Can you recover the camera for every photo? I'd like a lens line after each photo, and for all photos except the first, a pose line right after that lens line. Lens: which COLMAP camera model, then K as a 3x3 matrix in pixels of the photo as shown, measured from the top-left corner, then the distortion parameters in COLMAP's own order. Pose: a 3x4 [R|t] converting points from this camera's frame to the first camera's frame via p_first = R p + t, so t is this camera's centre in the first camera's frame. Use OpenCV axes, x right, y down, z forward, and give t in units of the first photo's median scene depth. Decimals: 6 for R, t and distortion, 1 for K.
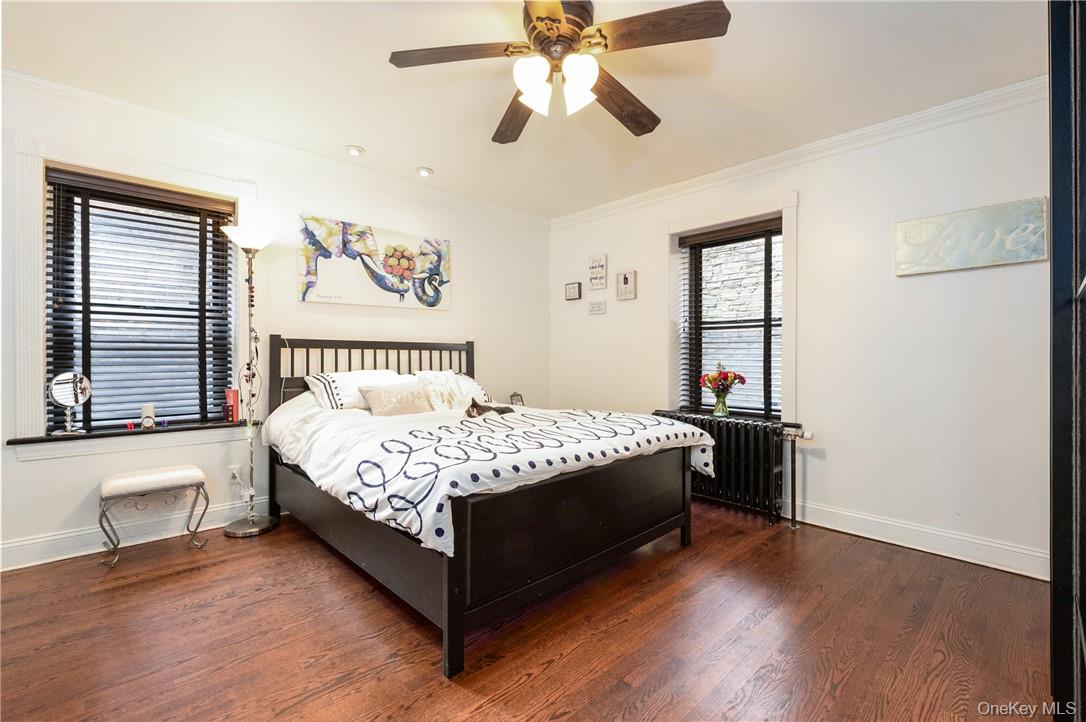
lens RADIAL K [[474.6, 0, 536.9], [0, 474.6, 361.7], [0, 0, 1]] dist [-0.004534, -0.000506]
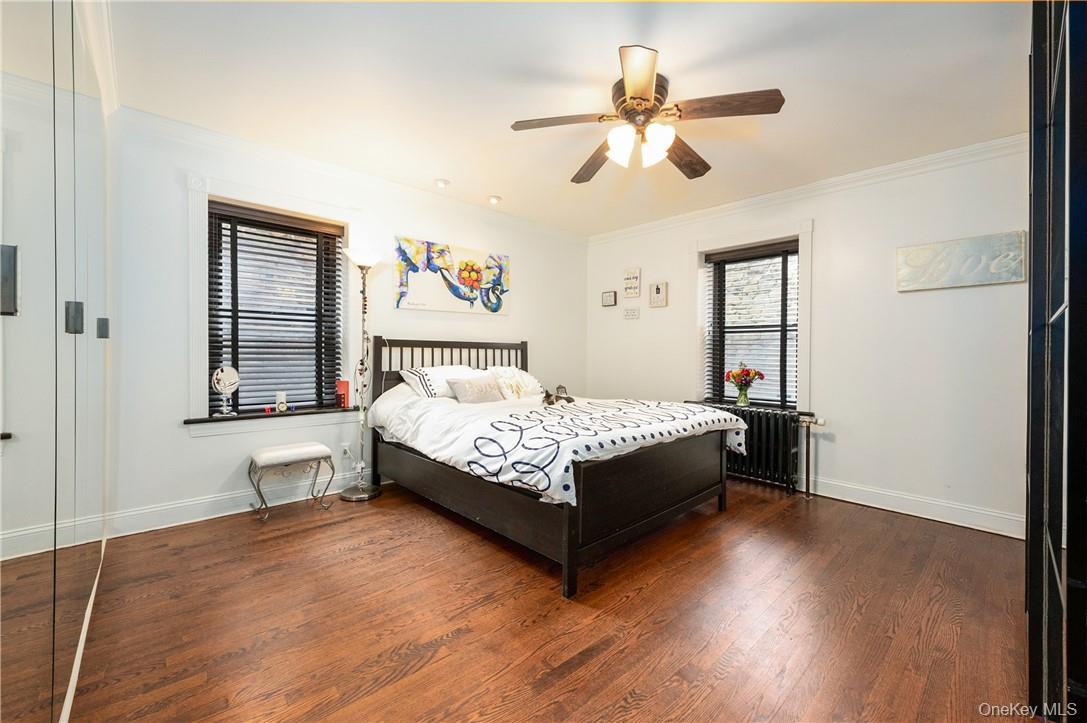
lens RADIAL K [[425.7, 0, 551.1], [0, 425.7, 360.0], [0, 0, 1]] dist [-0.001197, -0.000032]
pose [[0.999927, 0.006652, -0.010125, -0.123371], [-0.006606, 0.999967, 0.004640, -0.004247], [0.010156, -0.004573, 0.999938, -0.108318]]
